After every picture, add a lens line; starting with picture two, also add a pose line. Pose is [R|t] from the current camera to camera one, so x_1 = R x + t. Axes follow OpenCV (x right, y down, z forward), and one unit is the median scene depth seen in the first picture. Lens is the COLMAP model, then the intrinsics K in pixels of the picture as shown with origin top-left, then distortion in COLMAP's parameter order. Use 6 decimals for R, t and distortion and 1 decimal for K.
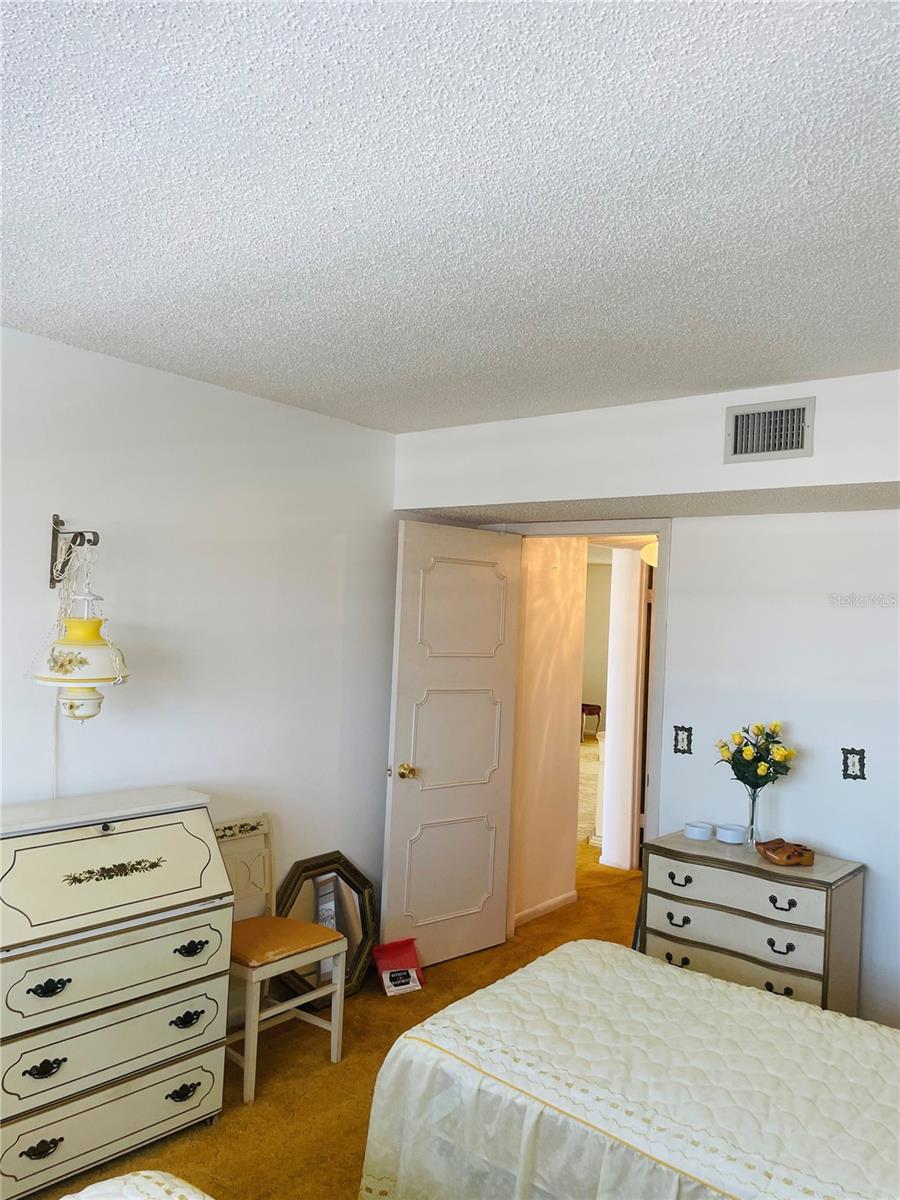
lens RADIAL K [[907.7, 0, 456.8], [0, 907.7, 602.9], [0, 0, 1]] dist [0.087835, -0.111190]
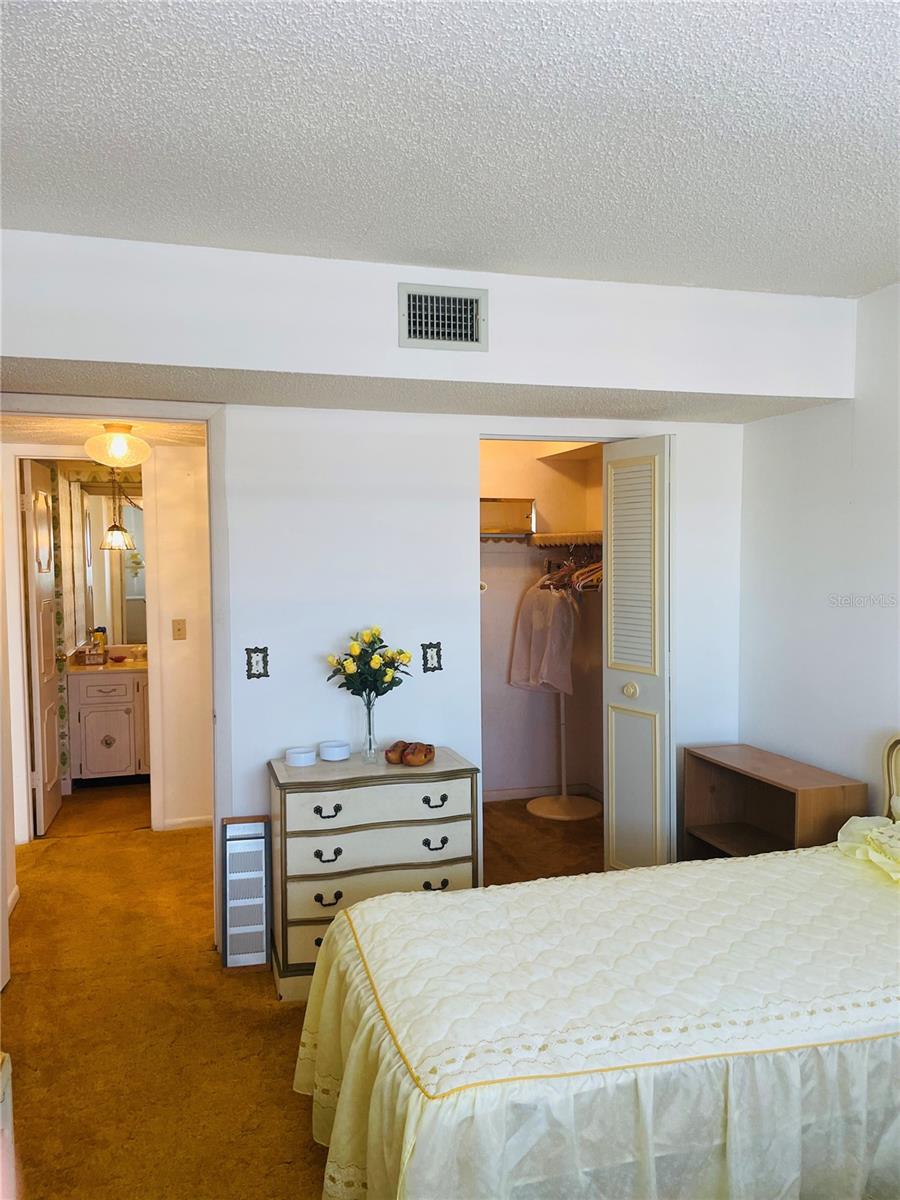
lens RADIAL K [[907.7, 0, 449.8], [0, 907.7, 602.6], [0, 0, 1]] dist [0.087835, -0.111190]
pose [[0.572544, -0.092929, 0.814590, -0.436042], [0.018538, 0.994769, 0.100455, 0.009607], [-0.819664, -0.042414, 0.571272, 0.429530]]
